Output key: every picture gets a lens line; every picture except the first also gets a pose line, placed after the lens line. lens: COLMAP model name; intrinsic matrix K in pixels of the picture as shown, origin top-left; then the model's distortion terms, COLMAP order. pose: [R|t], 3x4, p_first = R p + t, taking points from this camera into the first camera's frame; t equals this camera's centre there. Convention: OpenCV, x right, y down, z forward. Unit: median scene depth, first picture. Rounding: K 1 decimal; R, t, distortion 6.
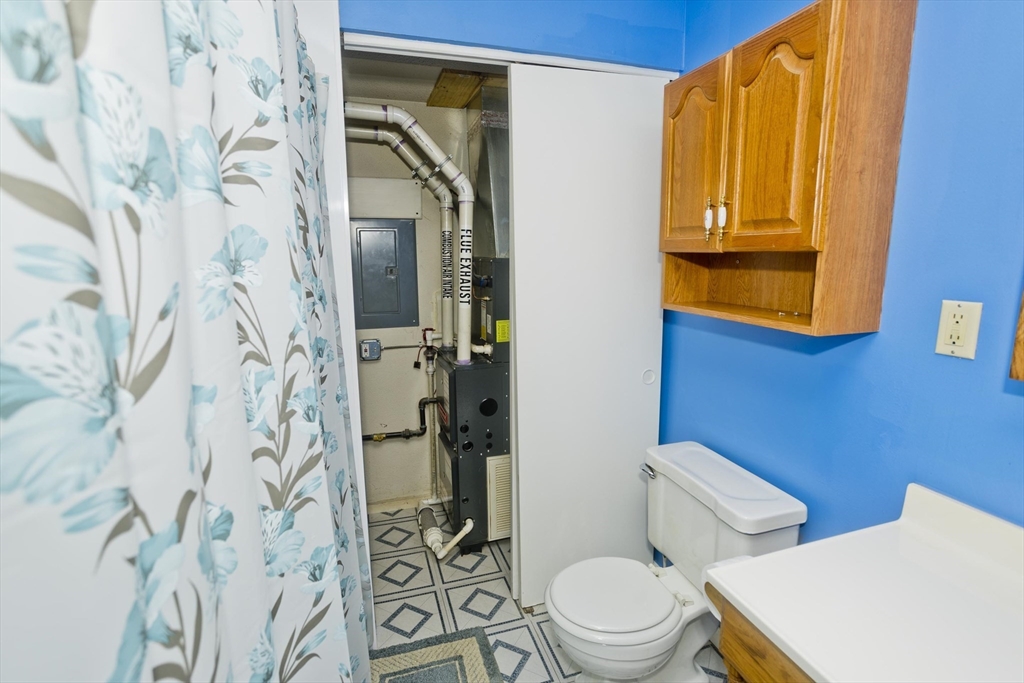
lens RADIAL K [[490.6, 0, 513.7], [0, 490.6, 336.9], [0, 0, 1]] dist [-0.050369, 0.030446]
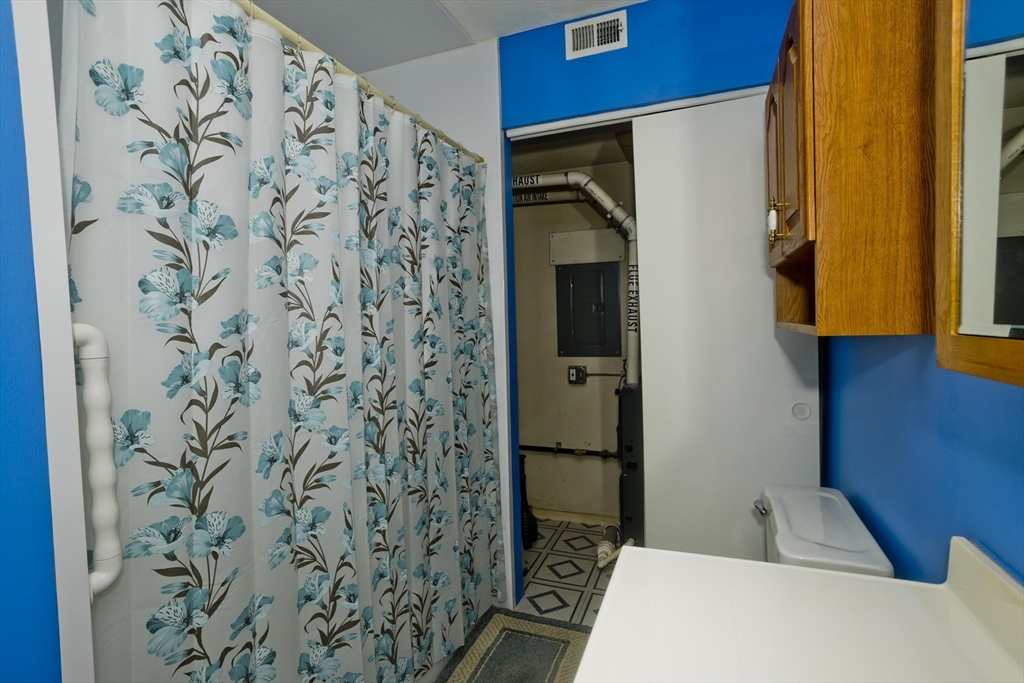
lens RADIAL K [[490.6, 0, 513.7], [0, 490.6, 336.9], [0, 0, 1]] dist [-0.050369, 0.030446]
pose [[0.778074, 0.008949, -0.628109, 0.605995], [-0.083119, 0.992573, -0.088823, 0.100498], [0.622650, 0.121318, 0.773039, -0.017843]]
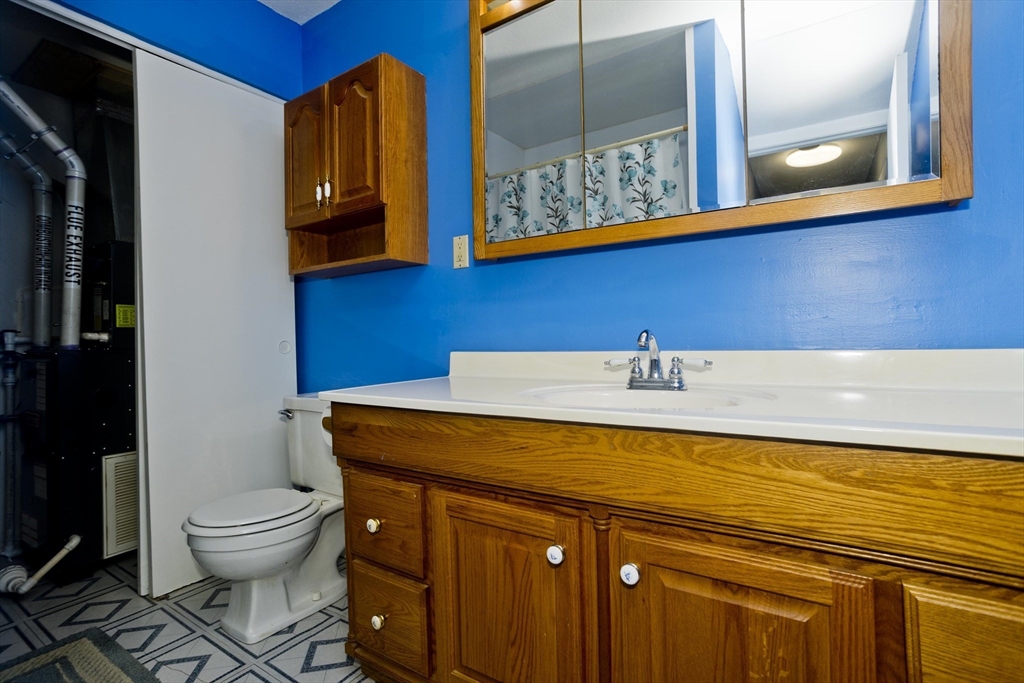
lens RADIAL K [[490.6, 0, 513.7], [0, 490.6, 336.9], [0, 0, 1]] dist [-0.050369, 0.030446]
pose [[0.781195, -0.004118, 0.624274, -0.024280], [0.116915, 0.983251, -0.139818, 0.407943], [-0.613242, 0.182212, 0.768592, -0.310527]]
